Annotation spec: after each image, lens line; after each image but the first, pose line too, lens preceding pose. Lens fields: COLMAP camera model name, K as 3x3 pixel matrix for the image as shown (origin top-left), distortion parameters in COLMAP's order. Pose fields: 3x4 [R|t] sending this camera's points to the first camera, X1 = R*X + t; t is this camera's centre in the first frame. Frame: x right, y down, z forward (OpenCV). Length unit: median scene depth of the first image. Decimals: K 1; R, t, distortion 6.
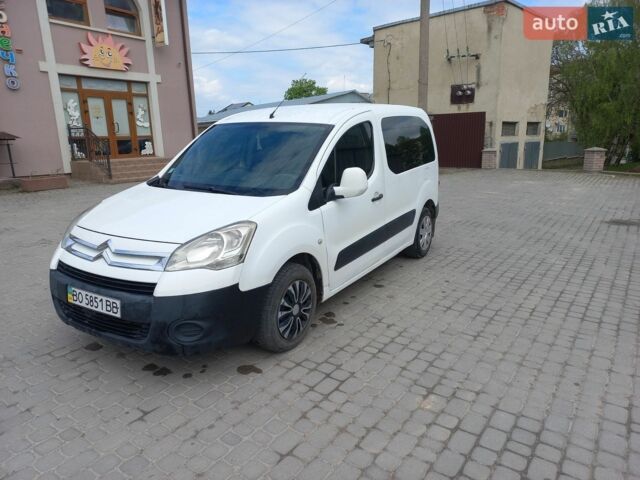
lens RADIAL K [[466.3, 0, 320.5], [0, 466.3, 240.8], [0, 0, 1]] dist [0.044362, 0.001813]
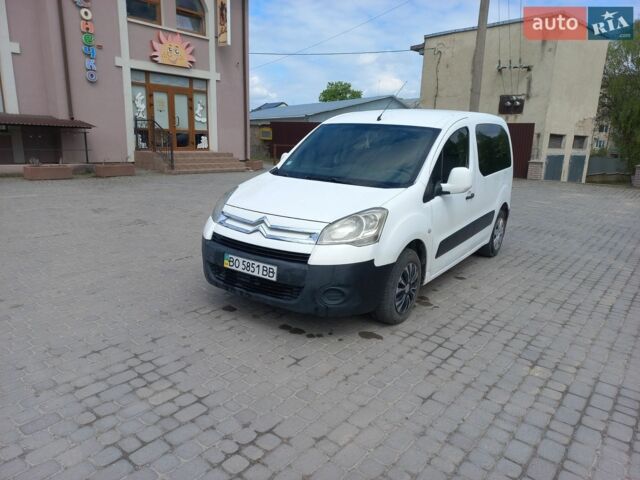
lens RADIAL K [[466.3, 0, 321.3], [0, 466.3, 240.6], [0, 0, 1]] dist [0.044362, 0.001813]
pose [[0.997020, 0.061506, -0.046564, -0.154313], [-0.061749, 0.998084, -0.003811, 0.033757], [0.046240, 0.006675, 0.998908, -0.112378]]
